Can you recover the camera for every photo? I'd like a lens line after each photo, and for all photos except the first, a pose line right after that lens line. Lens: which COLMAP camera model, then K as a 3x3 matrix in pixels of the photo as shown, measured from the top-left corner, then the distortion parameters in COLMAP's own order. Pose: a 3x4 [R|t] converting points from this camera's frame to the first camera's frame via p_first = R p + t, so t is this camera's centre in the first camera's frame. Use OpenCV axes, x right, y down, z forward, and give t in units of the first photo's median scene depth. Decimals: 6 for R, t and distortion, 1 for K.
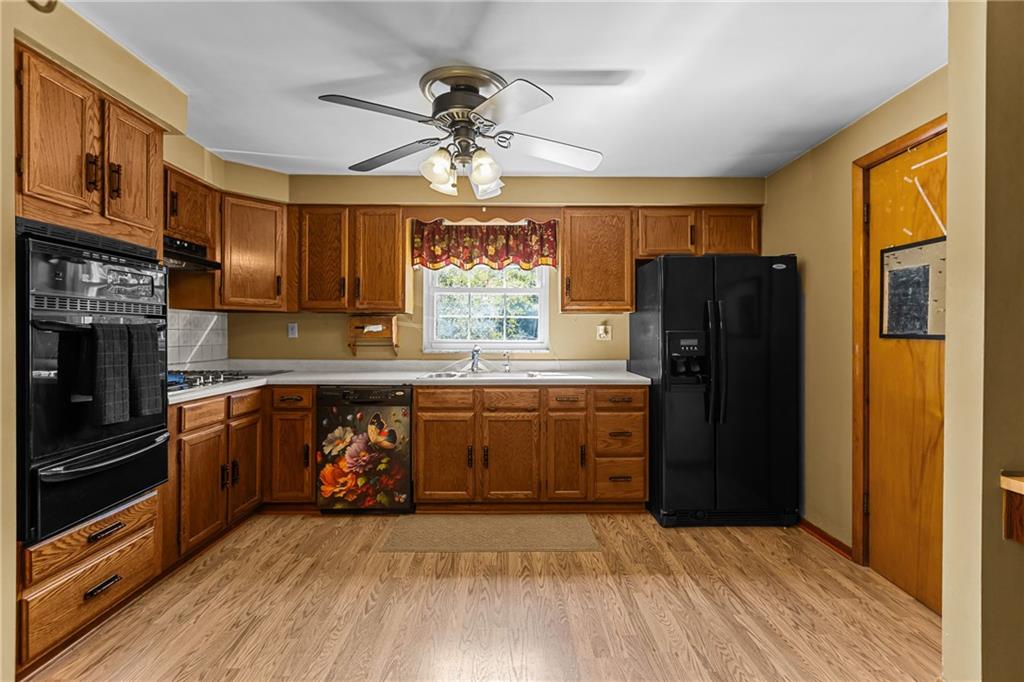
lens RADIAL K [[460.9, 0, 516.7], [0, 460.9, 332.7], [0, 0, 1]] dist [0.003042, -0.001238]
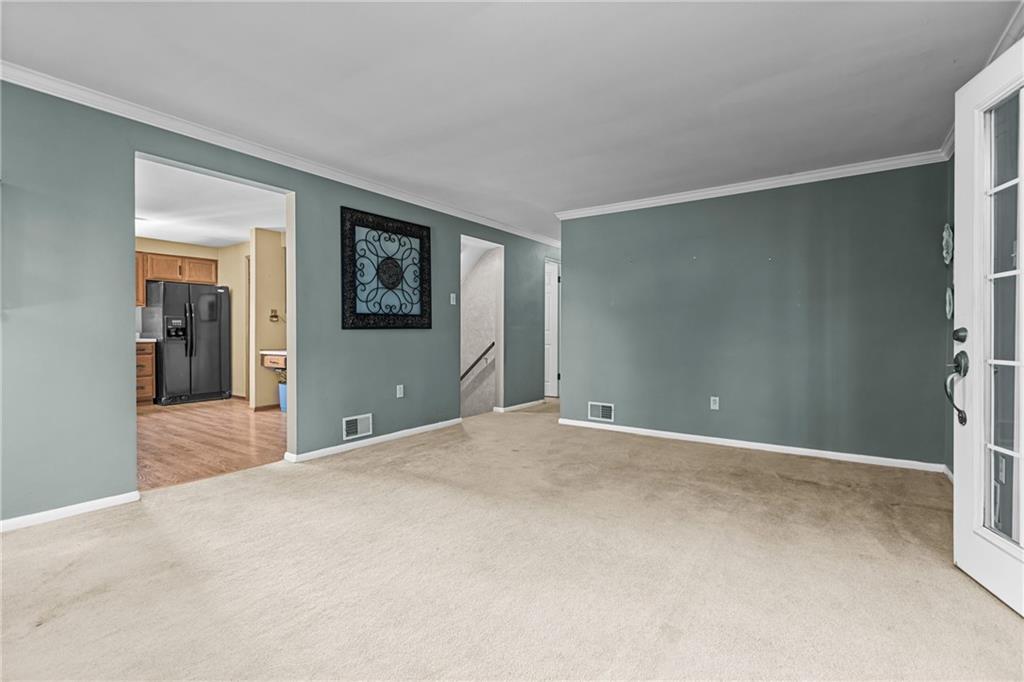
lens RADIAL K [[460.9, 0, 514.4], [0, 460.9, 339.4], [0, 0, 1]] dist [0.003042, -0.001238]
pose [[0.580227, -0.010127, 0.814392, -0.497676], [-0.003757, 0.999879, 0.015110, 0.066571], [-0.814446, -0.011827, 0.580118, -1.623196]]
